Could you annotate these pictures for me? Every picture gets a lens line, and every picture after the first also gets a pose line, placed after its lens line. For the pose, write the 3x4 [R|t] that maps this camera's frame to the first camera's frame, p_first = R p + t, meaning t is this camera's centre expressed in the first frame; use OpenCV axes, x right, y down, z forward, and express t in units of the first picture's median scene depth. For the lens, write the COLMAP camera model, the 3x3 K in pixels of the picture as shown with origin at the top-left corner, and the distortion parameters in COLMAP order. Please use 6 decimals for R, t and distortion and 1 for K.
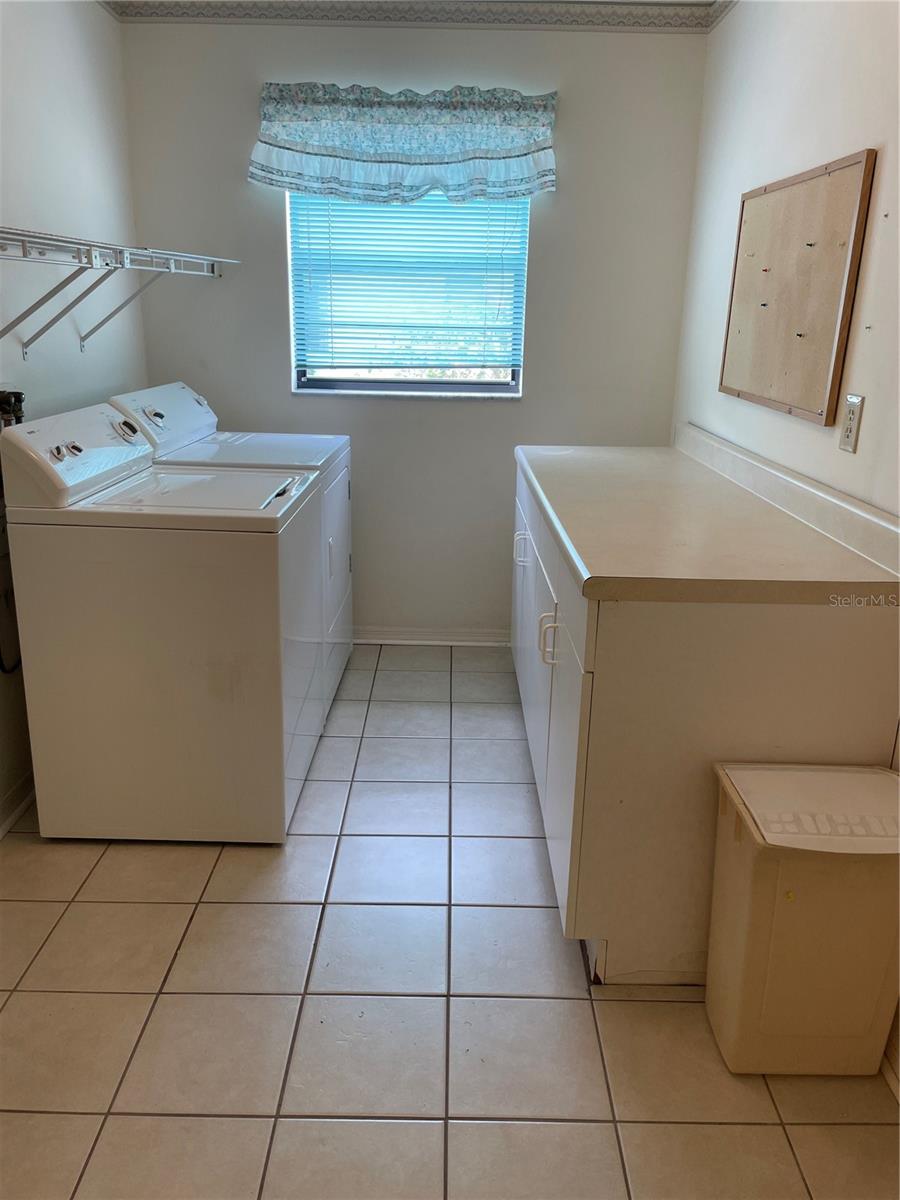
lens RADIAL K [[919.3, 0, 452.1], [0, 919.3, 595.6], [0, 0, 1]] dist [0.081727, -0.116031]
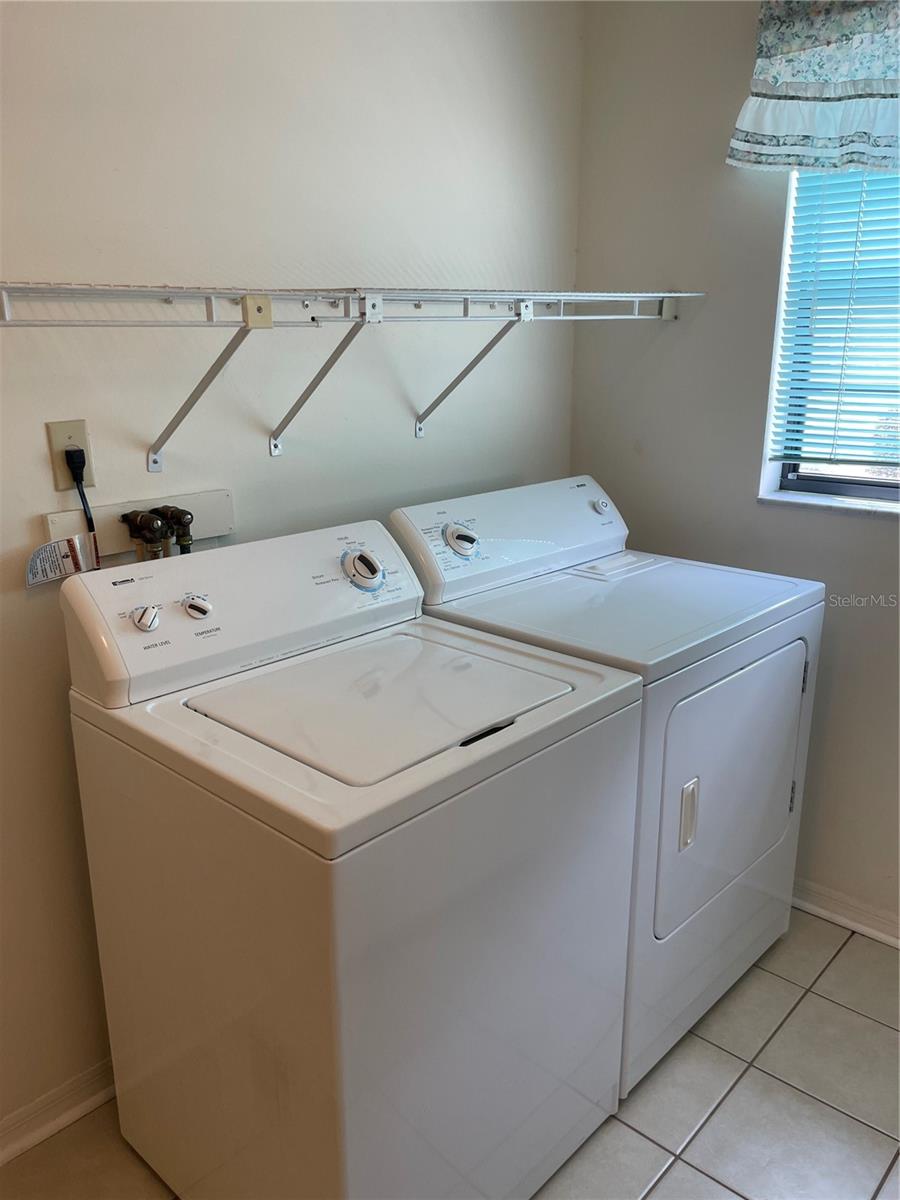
lens RADIAL K [[919.3, 0, 453.1], [0, 919.3, 610.1], [0, 0, 1]] dist [0.081727, -0.116031]
pose [[0.741314, 0.164927, -0.650579, 0.099378], [-0.175692, 0.983222, 0.049059, -0.153587], [0.647754, 0.077933, 0.757853, 0.441055]]
